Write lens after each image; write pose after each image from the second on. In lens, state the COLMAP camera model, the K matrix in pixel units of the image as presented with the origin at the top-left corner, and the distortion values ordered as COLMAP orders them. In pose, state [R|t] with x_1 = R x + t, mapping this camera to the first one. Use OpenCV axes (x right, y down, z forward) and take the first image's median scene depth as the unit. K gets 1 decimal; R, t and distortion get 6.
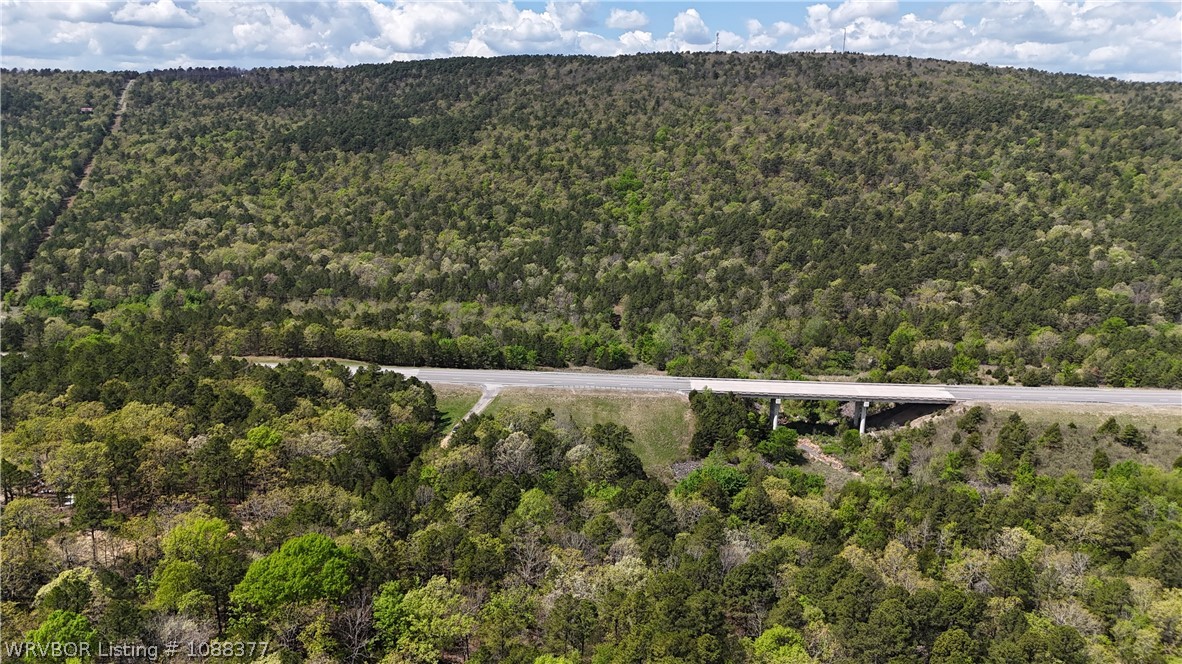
lens RADIAL K [[823.3, 0, 591.4], [0, 823.3, 334.0], [0, 0, 1]] dist [0.023629, 0.000313]
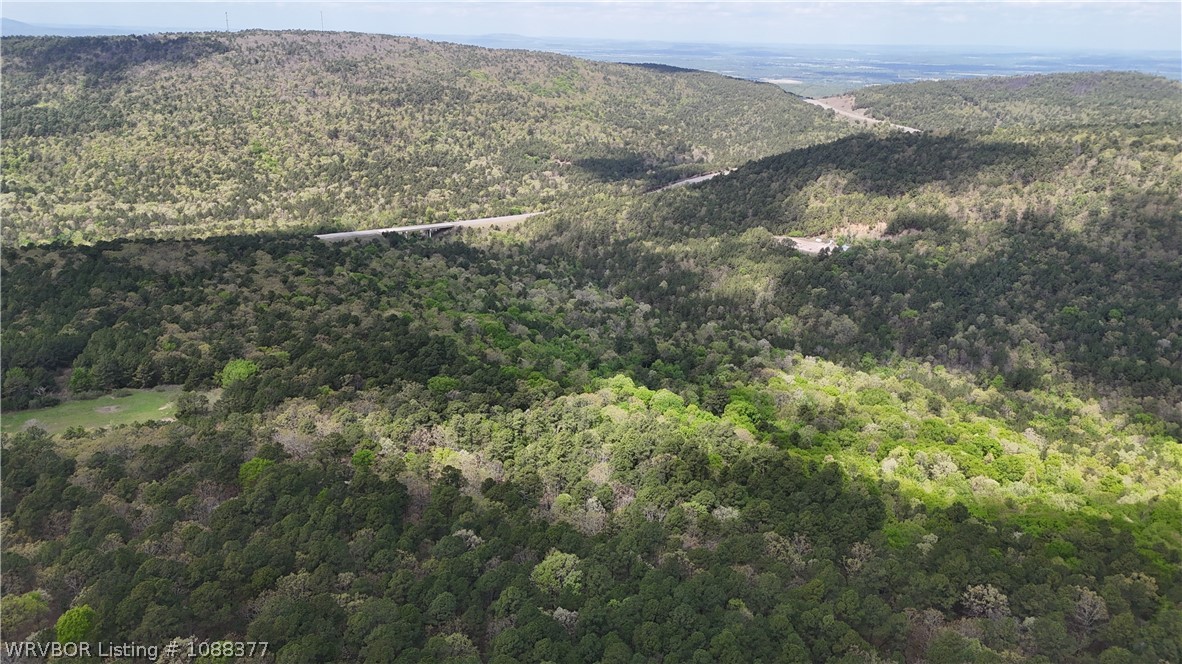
lens RADIAL K [[823.3, 0, 592.9], [0, 823.3, 332.5], [0, 0, 1]] dist [0.023629, 0.000313]
pose [[0.798783, -0.193294, 0.569722, -0.509453], [0.130227, 0.980082, 0.149934, 0.034339], [-0.587356, -0.045572, 0.808045, -0.954964]]
